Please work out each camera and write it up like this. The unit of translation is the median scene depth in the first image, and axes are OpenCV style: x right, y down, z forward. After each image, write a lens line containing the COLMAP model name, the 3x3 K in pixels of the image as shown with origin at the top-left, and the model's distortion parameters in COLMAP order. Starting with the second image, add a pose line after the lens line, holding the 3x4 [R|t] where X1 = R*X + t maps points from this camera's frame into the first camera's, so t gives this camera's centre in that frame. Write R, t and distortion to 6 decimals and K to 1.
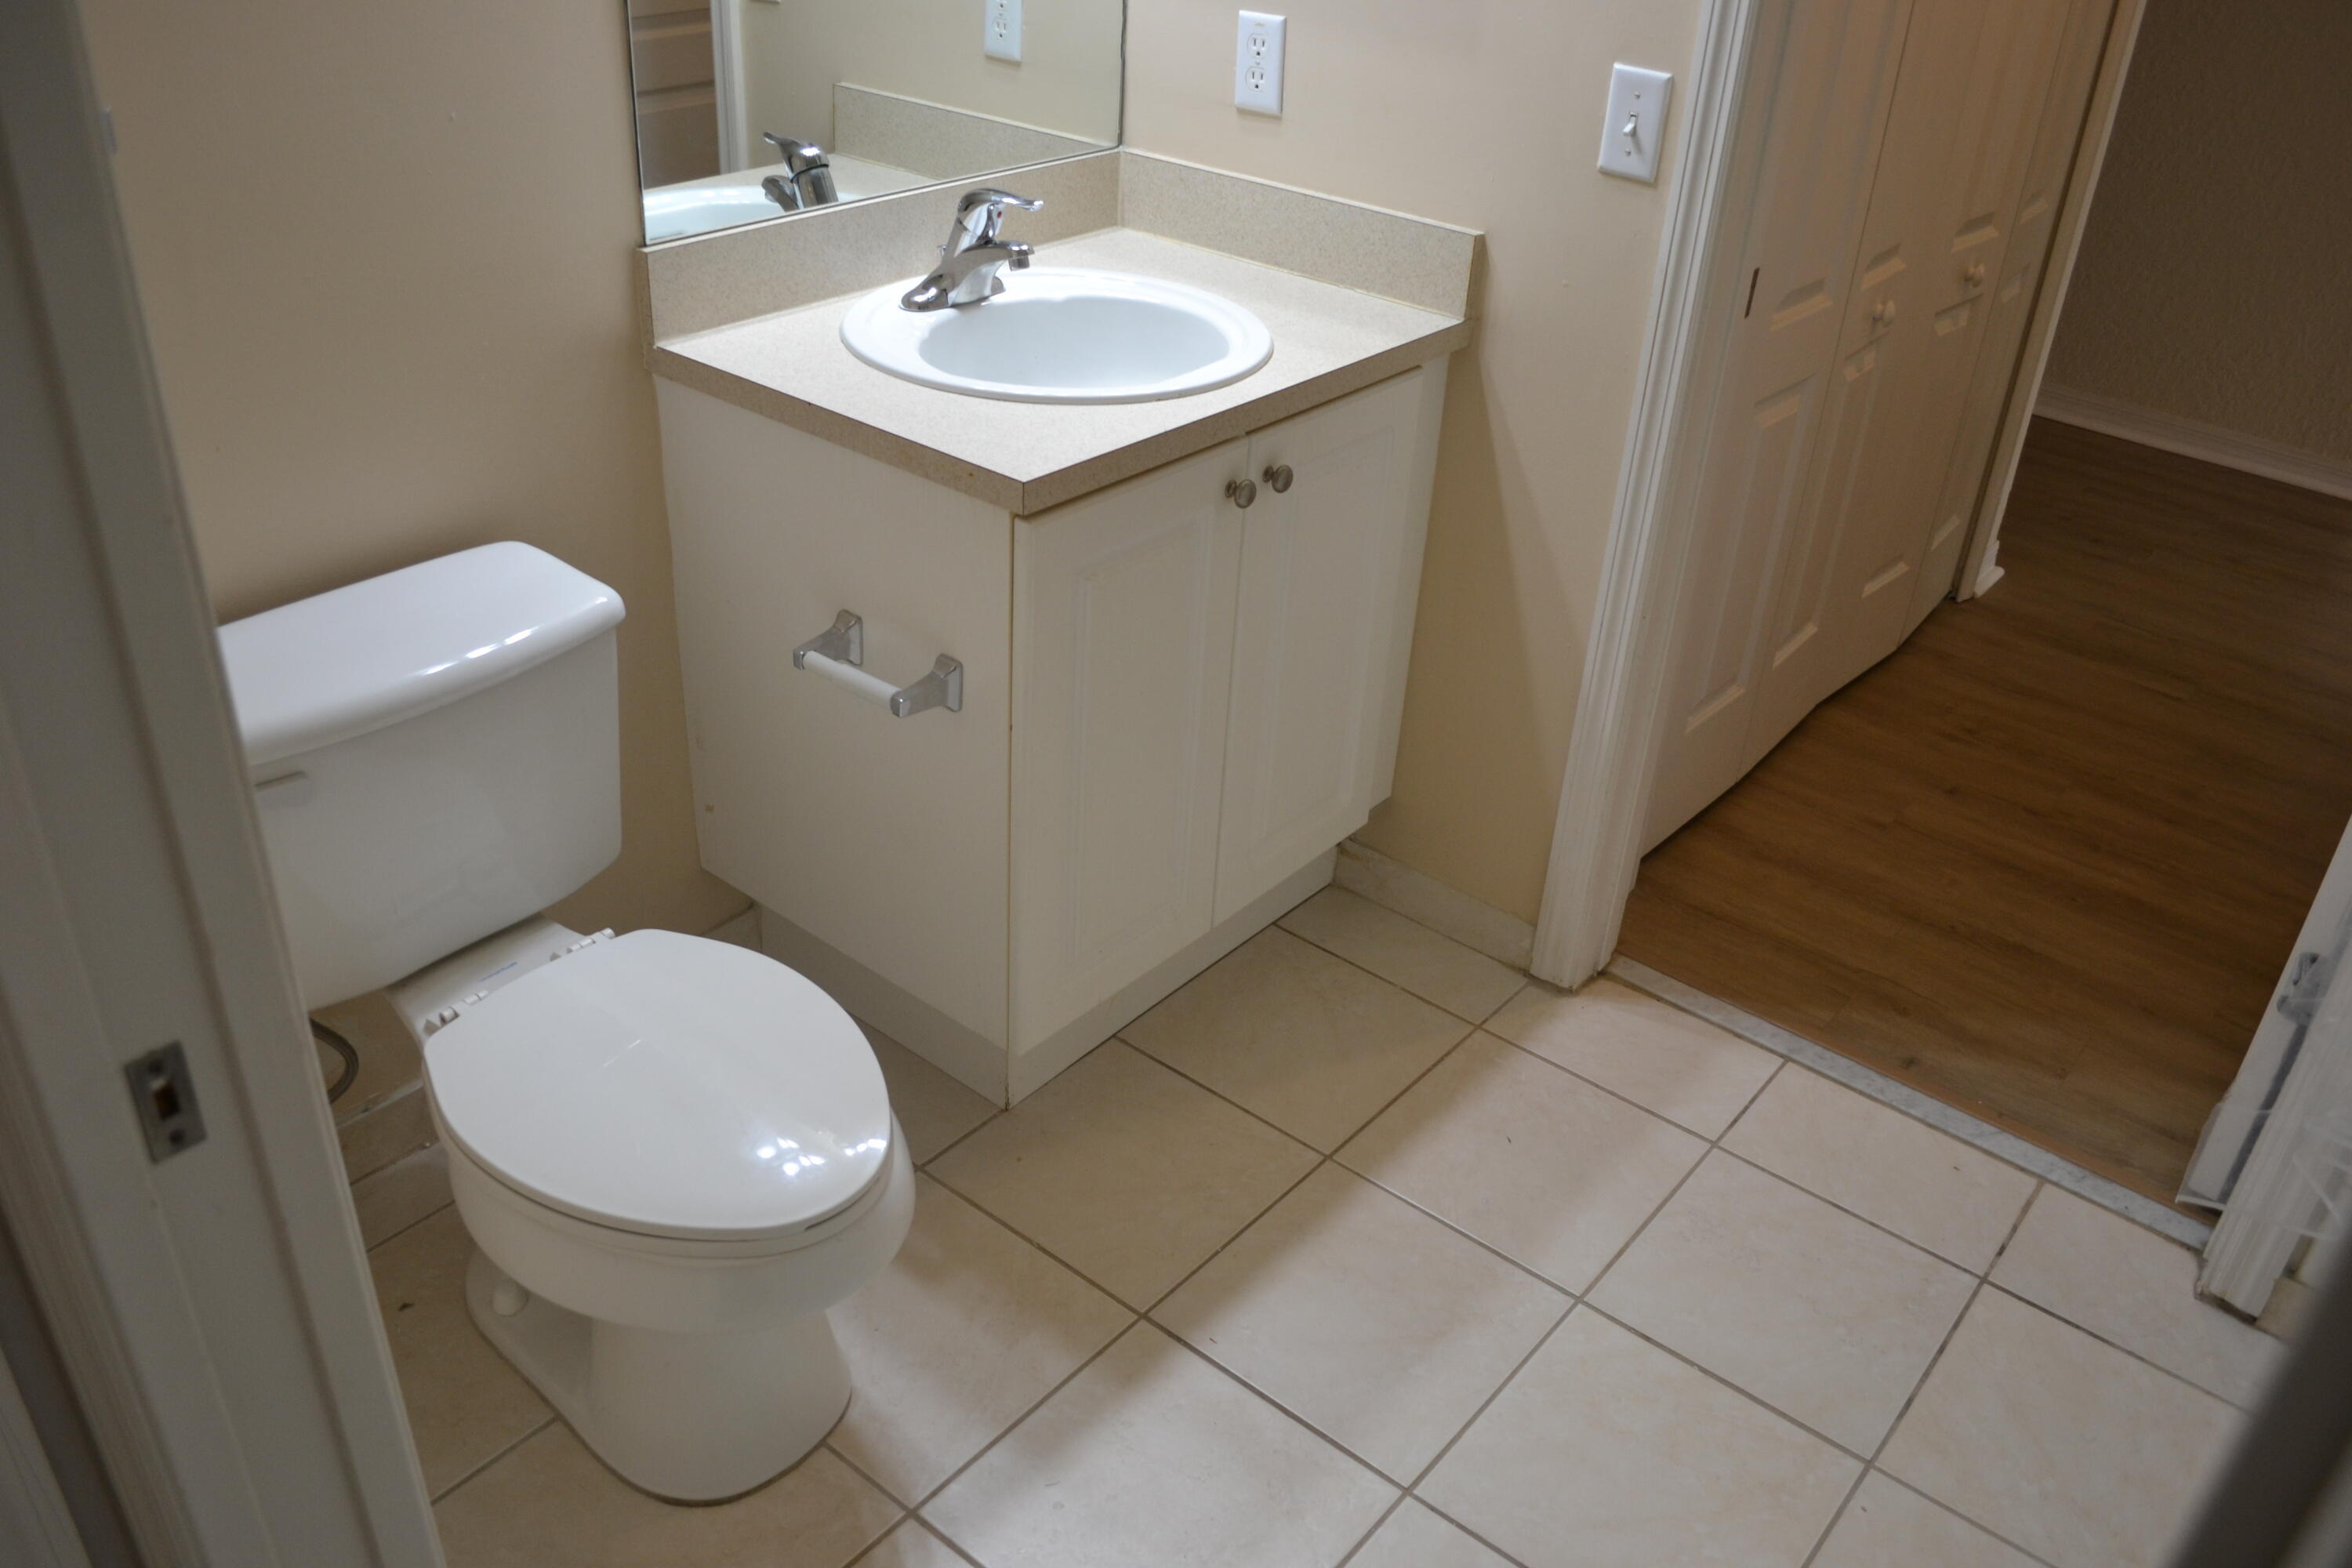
lens RADIAL K [[1865.6, 0, 1176.0], [0, 1865.6, 784.0], [0, 0, 1]] dist [-0.082399, -0.001667]
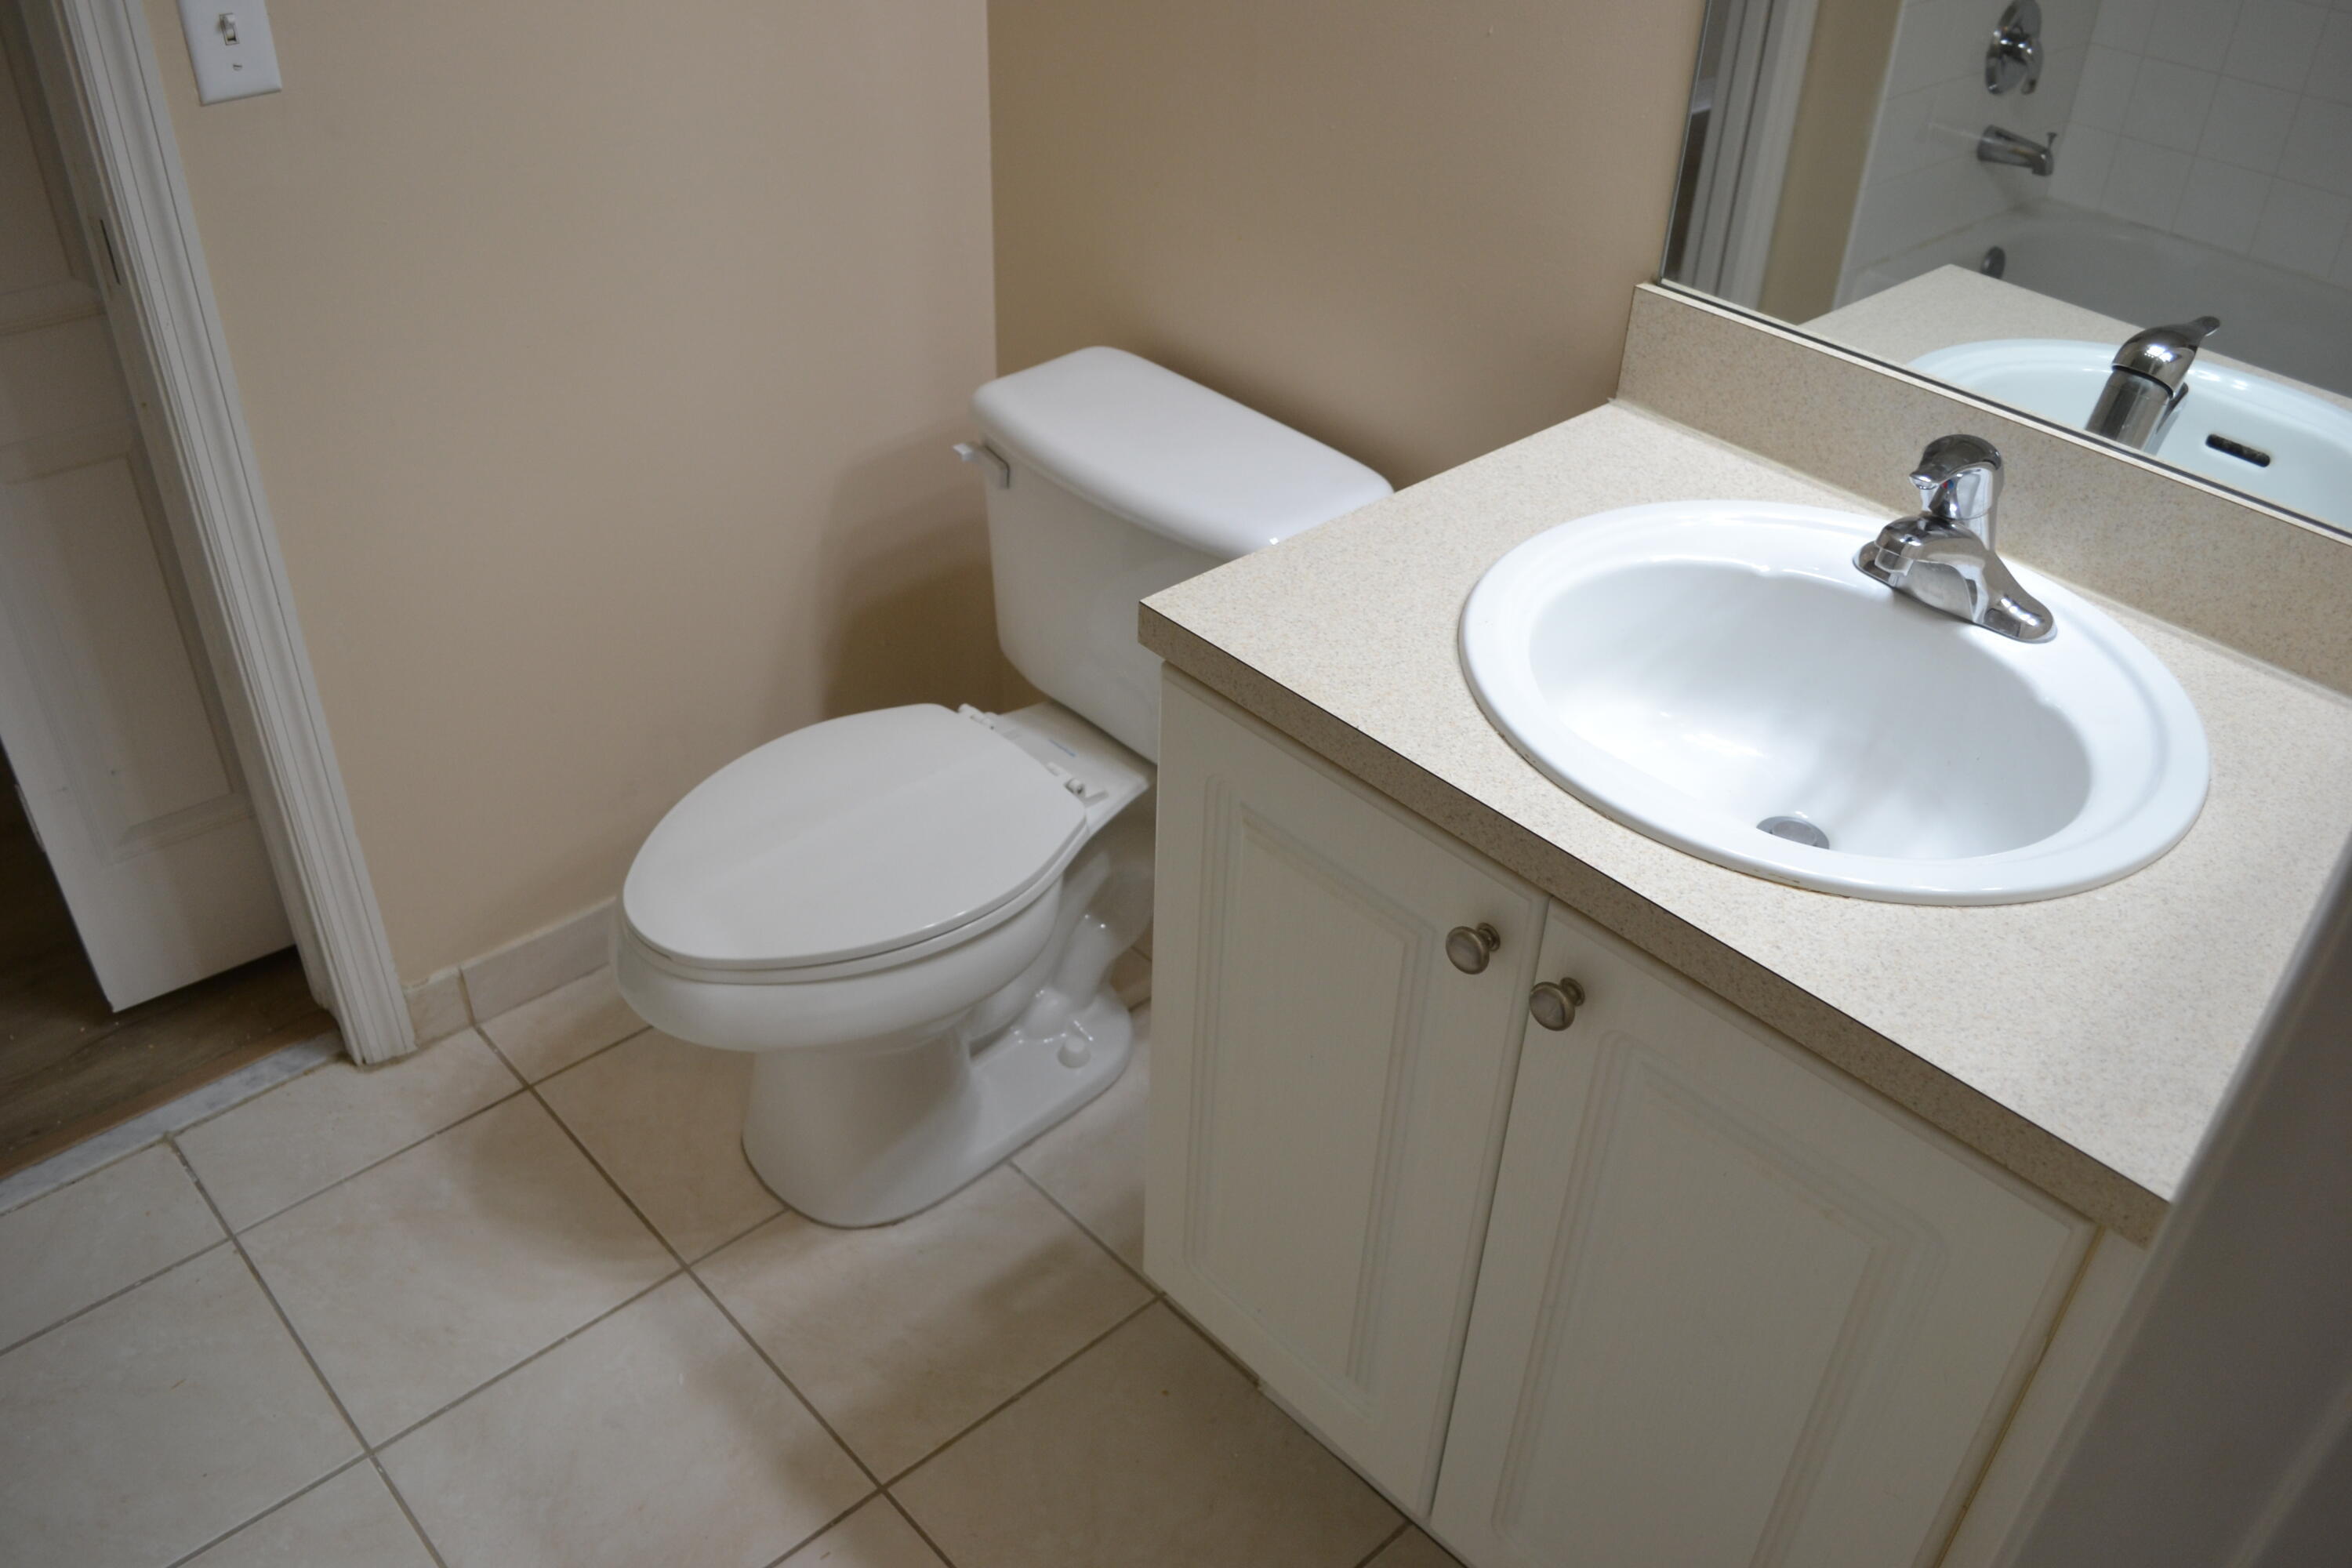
lens RADIAL K [[1865.6, 0, 1176.0], [0, 1865.6, 784.0], [0, 0, 1]] dist [-0.082399, -0.001667]
pose [[-0.134829, 0.525197, -0.840231, 0.515144], [-0.540401, 0.671787, 0.506625, -0.441128], [0.830535, 0.522369, 0.193241, 0.799280]]
